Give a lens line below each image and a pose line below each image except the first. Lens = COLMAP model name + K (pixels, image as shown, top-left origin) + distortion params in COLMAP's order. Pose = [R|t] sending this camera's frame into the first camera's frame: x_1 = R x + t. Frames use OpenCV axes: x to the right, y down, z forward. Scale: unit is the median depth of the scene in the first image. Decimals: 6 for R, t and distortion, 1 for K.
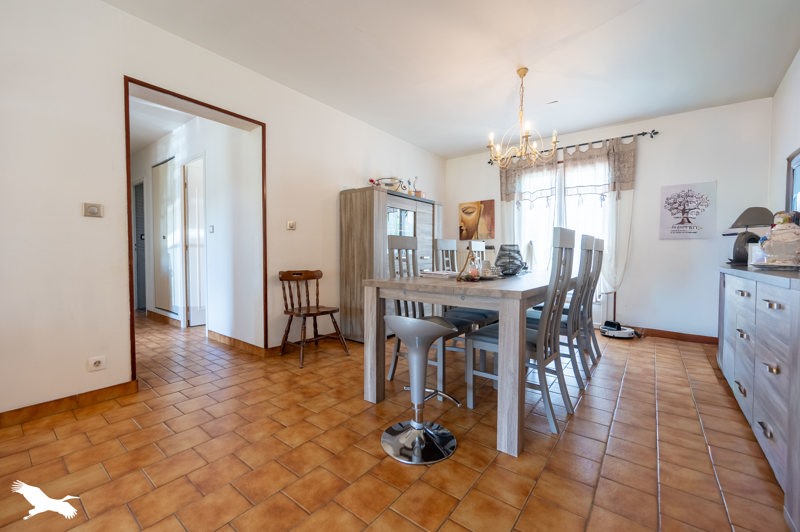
lens RADIAL K [[322.5, 0, 399.5], [0, 322.5, 265.0], [0, 0, 1]] dist [-0.000670, -0.000038]
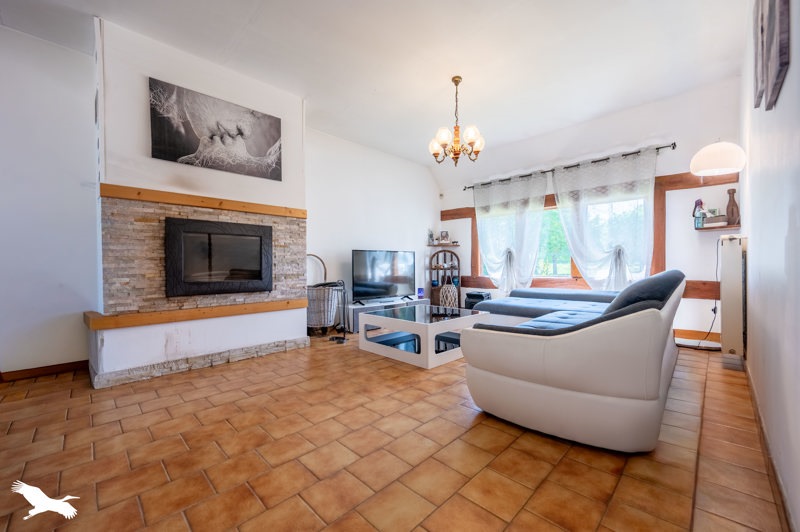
lens RADIAL K [[322.5, 0, 401.1], [0, 322.5, 268.2], [0, 0, 1]] dist [-0.000670, -0.000038]
pose [[-0.991777, 0.003193, 0.127937, -1.193217], [0.007183, 0.999502, 0.030739, 0.058090], [-0.127775, 0.031405, -0.991306, 1.881769]]
